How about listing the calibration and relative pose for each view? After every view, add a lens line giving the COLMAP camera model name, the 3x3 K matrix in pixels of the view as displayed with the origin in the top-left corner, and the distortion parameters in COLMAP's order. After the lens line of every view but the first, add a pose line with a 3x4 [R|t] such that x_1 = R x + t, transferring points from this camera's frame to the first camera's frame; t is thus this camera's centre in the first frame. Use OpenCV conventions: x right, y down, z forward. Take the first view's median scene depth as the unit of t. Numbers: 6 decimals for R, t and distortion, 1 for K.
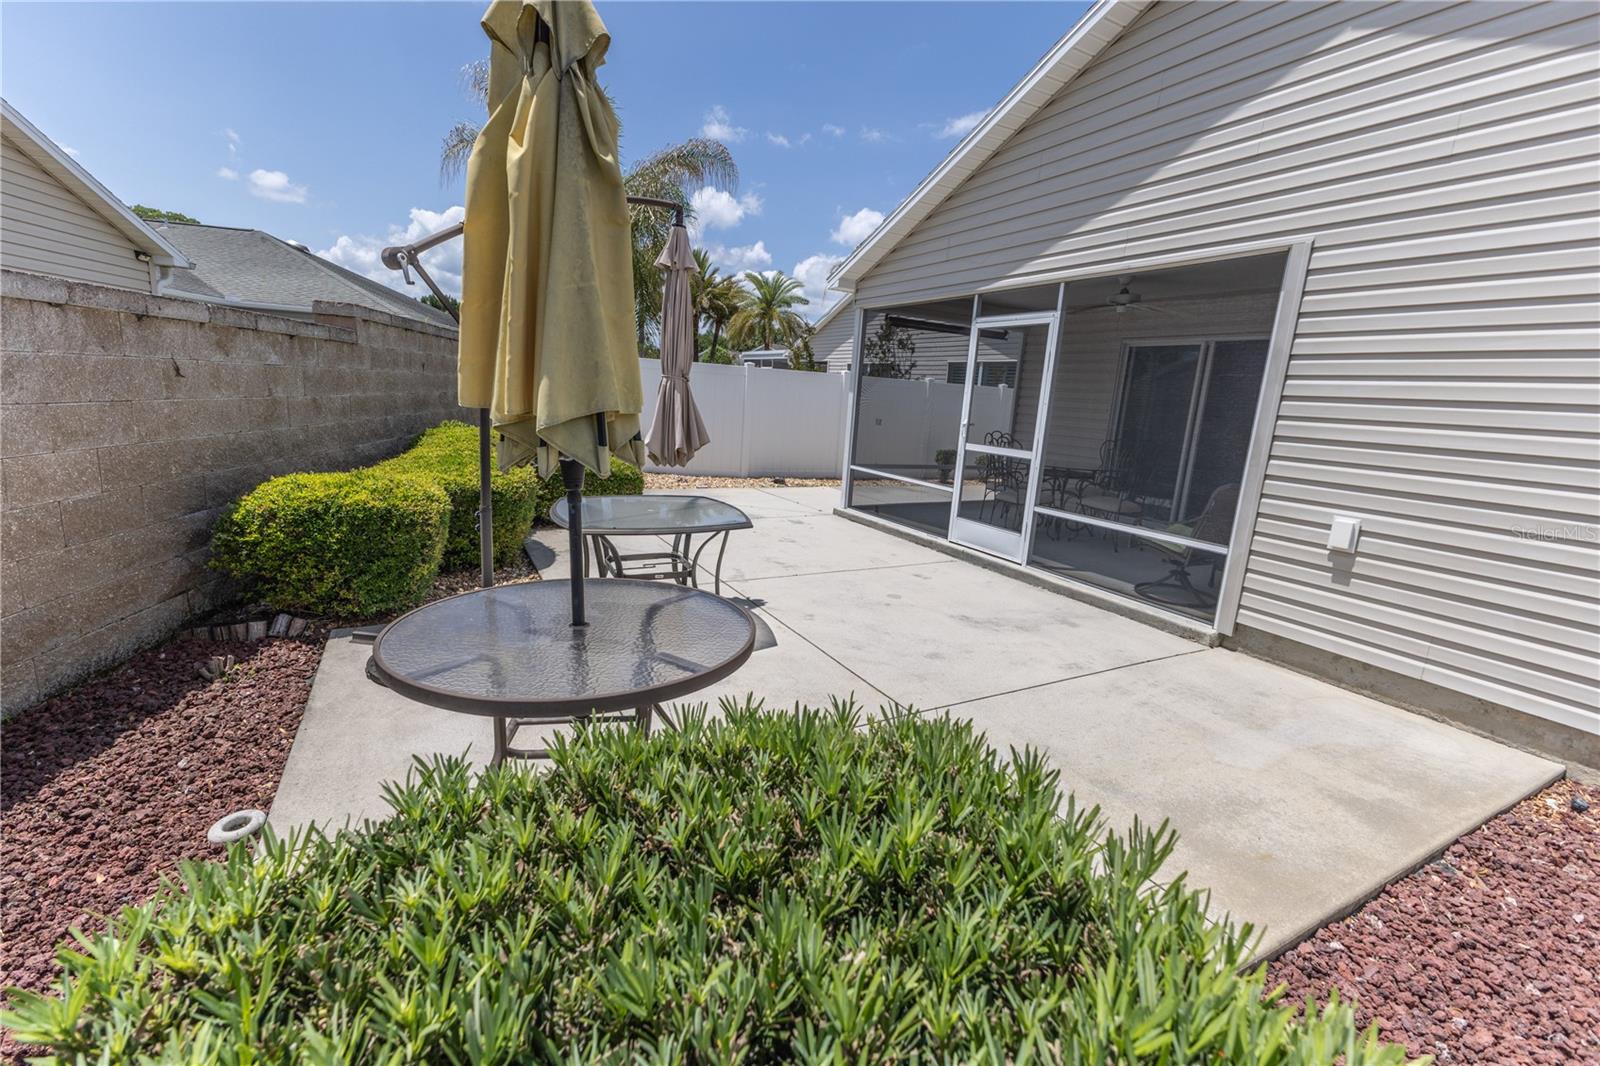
lens RADIAL K [[684.3, 0, 806.0], [0, 684.3, 532.7], [0, 0, 1]] dist [0.009868, -0.000171]
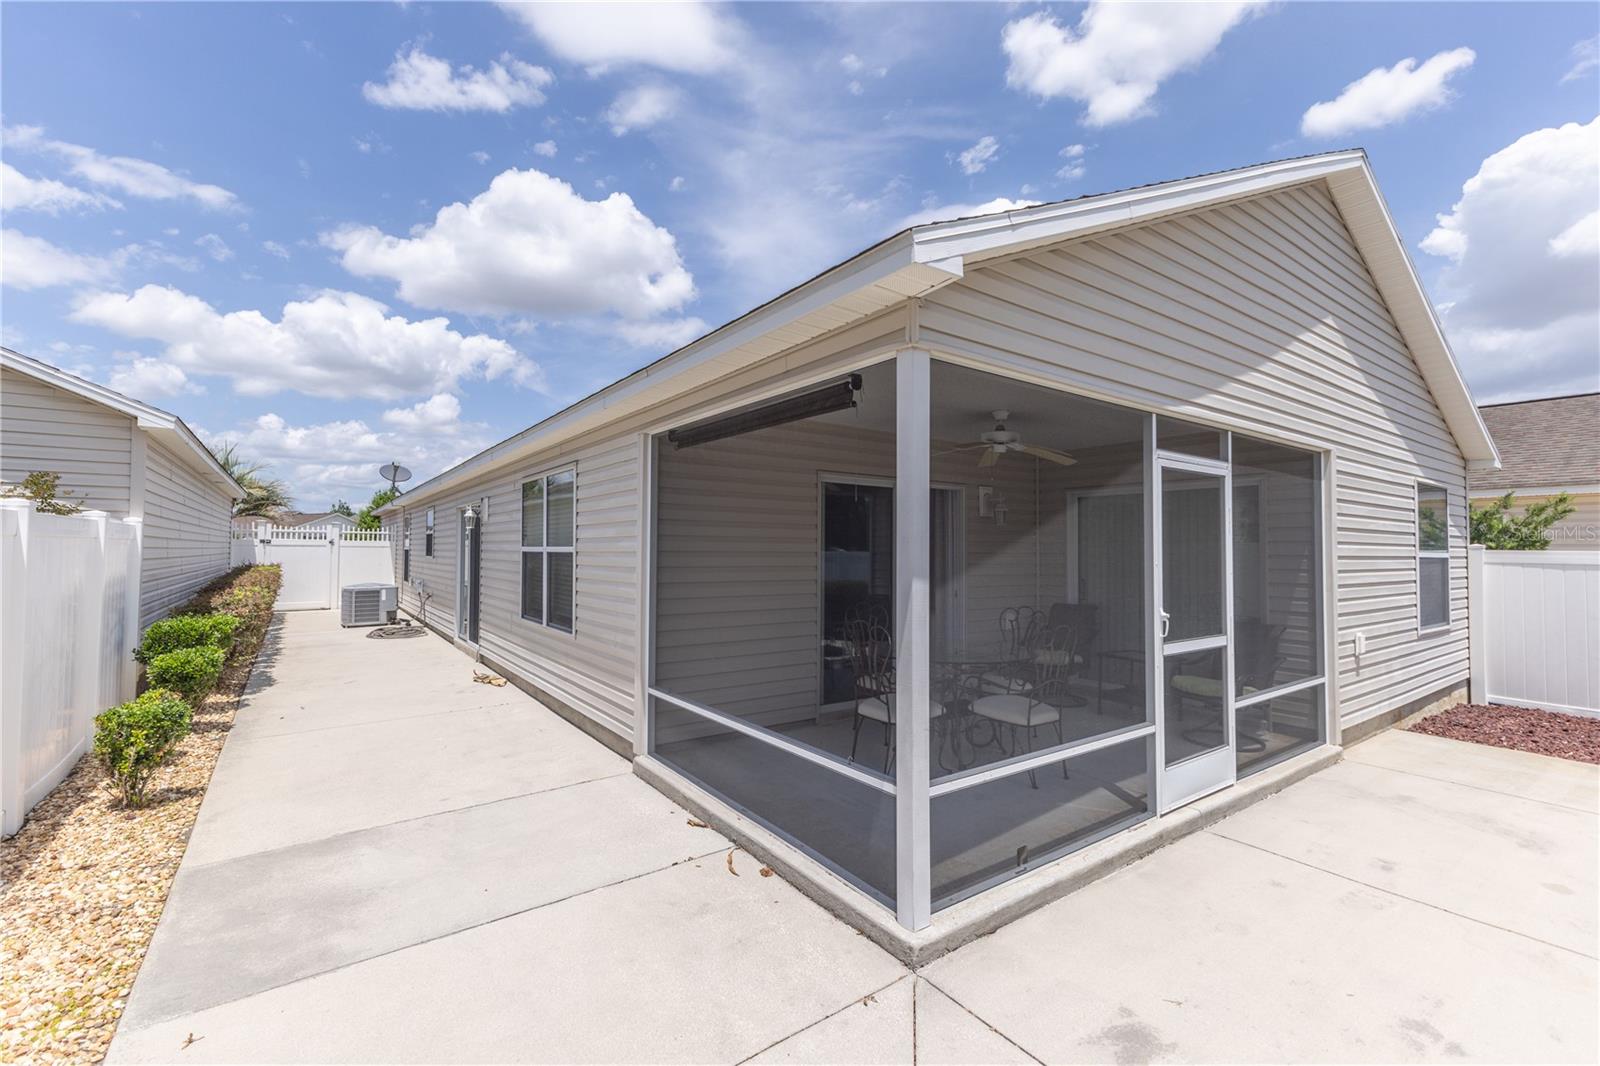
lens RADIAL K [[685.5, 0, 804.1], [0, 685.5, 533.0], [0, 0, 1]] dist [0.026024, -0.007959]
pose [[-0.127314, -0.041733, 0.990984, -0.464170], [0.180210, 0.981512, 0.064486, -0.449112], [-0.975354, 0.186796, -0.117440, 1.875675]]
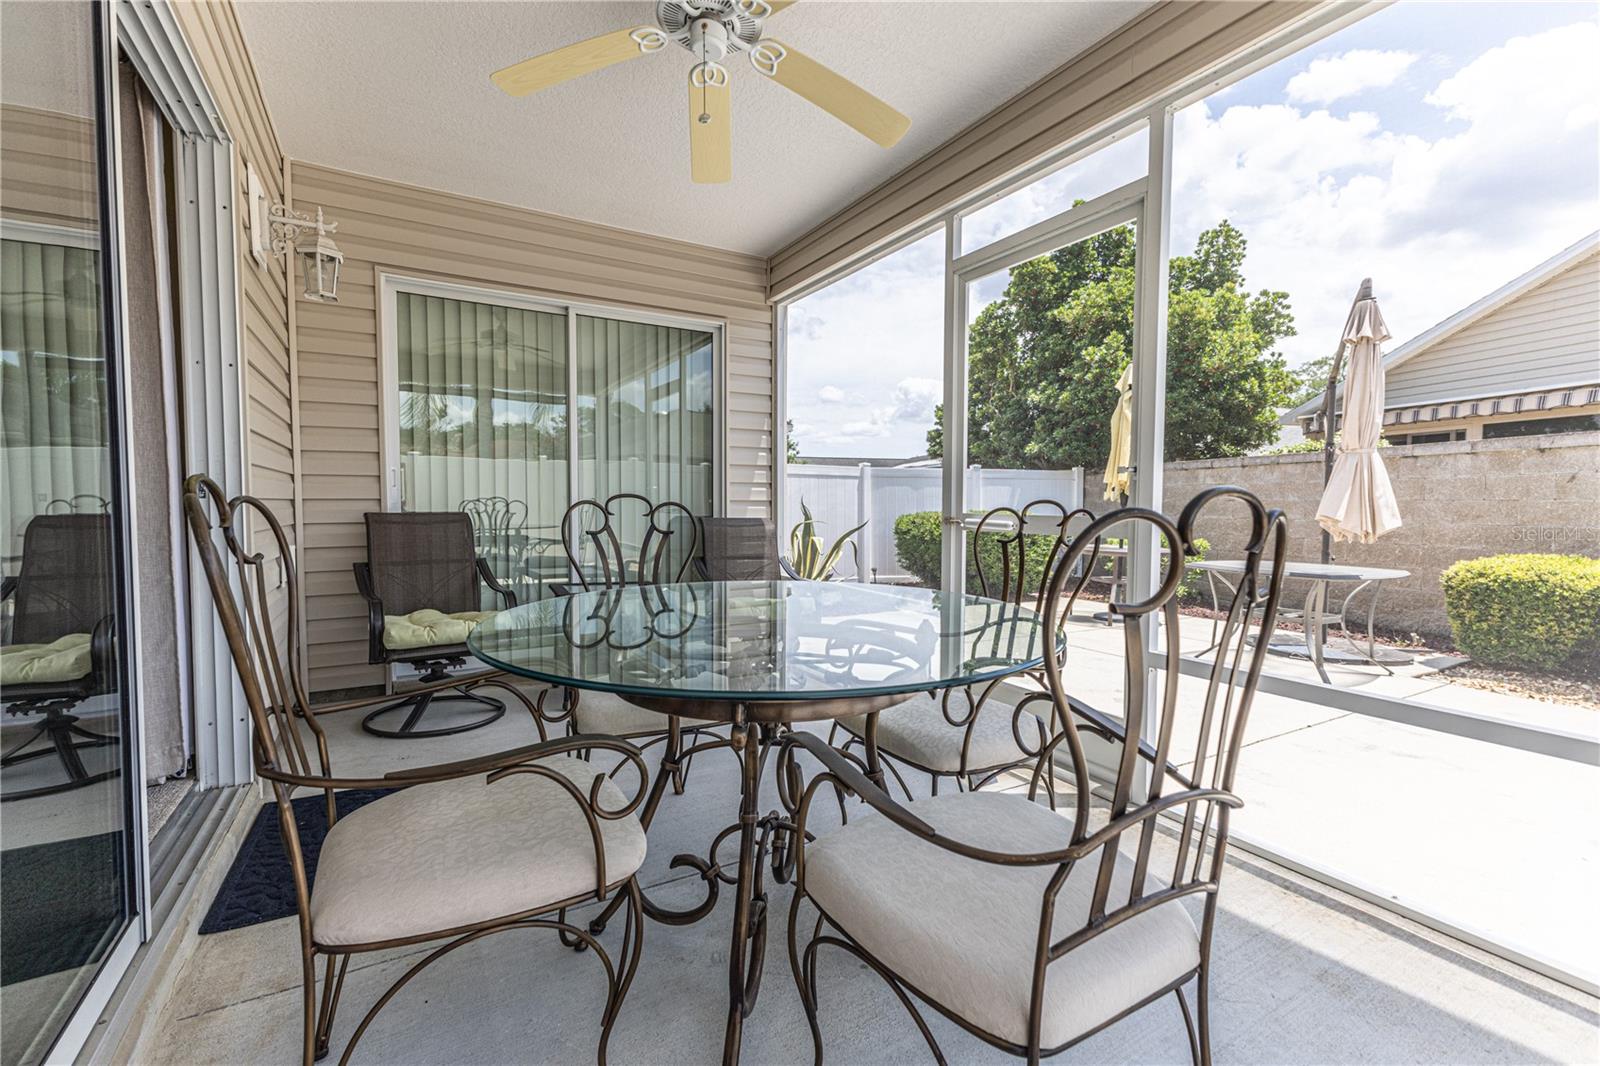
lens RADIAL K [[684.3, 0, 806.0], [0, 684.3, 532.7], [0, 0, 1]] dist [0.009868, -0.000171]
pose [[-0.997046, -0.069108, -0.033523, 0.580148], [-0.075145, 0.968001, 0.239433, -0.272740], [0.015904, 0.241245, -0.970334, 1.862108]]
